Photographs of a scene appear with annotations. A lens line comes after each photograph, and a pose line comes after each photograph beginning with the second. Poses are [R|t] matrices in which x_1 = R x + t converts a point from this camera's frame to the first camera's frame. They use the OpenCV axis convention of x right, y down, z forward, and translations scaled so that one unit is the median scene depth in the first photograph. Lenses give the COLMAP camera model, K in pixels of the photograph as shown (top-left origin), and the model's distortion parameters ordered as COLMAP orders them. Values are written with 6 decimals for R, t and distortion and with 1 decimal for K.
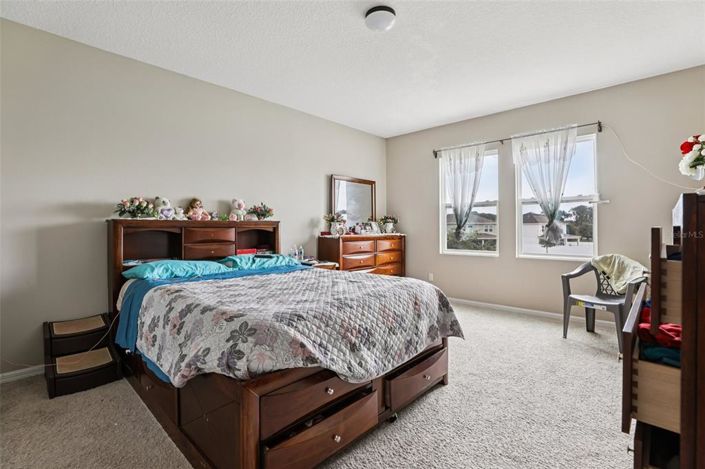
lens RADIAL K [[323.0, 0, 353.8], [0, 323.0, 227.8], [0, 0, 1]] dist [-0.042060, 0.010737]
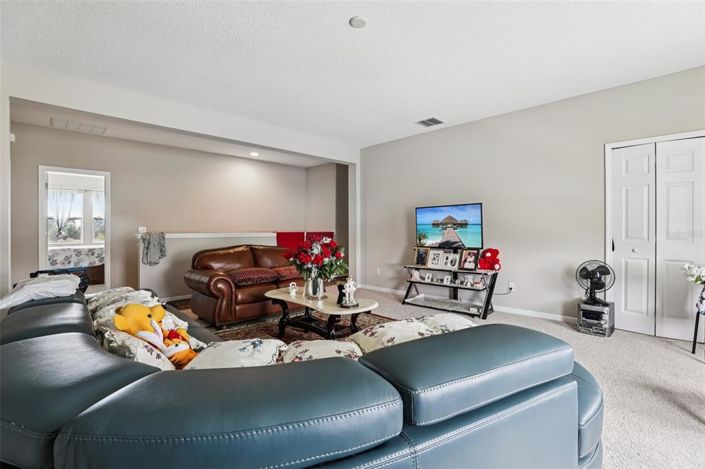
lens RADIAL K [[323.0, 0, 356.0], [0, 323.0, 229.9], [0, 0, 1]] dist [-0.042060, 0.010737]
pose [[0.044027, -0.004261, 0.999021, -1.588102], [0.002432, 0.999988, 0.004158, -0.006652], [-0.999027, 0.002247, 0.044037, -0.924735]]
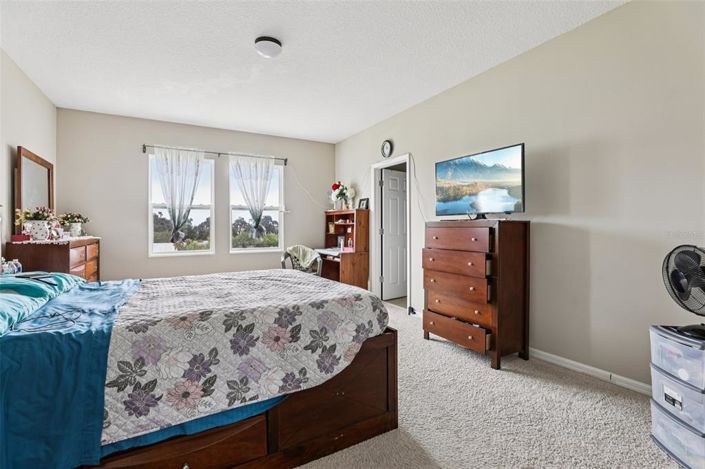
lens RADIAL K [[323.0, 0, 352.4], [0, 323.0, 231.5], [0, 0, 1]] dist [-0.042060, 0.010737]
pose [[0.301272, -0.011031, 0.953474, -0.495716], [0.001548, 0.999937, 0.011080, -0.002747], [-0.953537, -0.001862, 0.301270, 0.187144]]
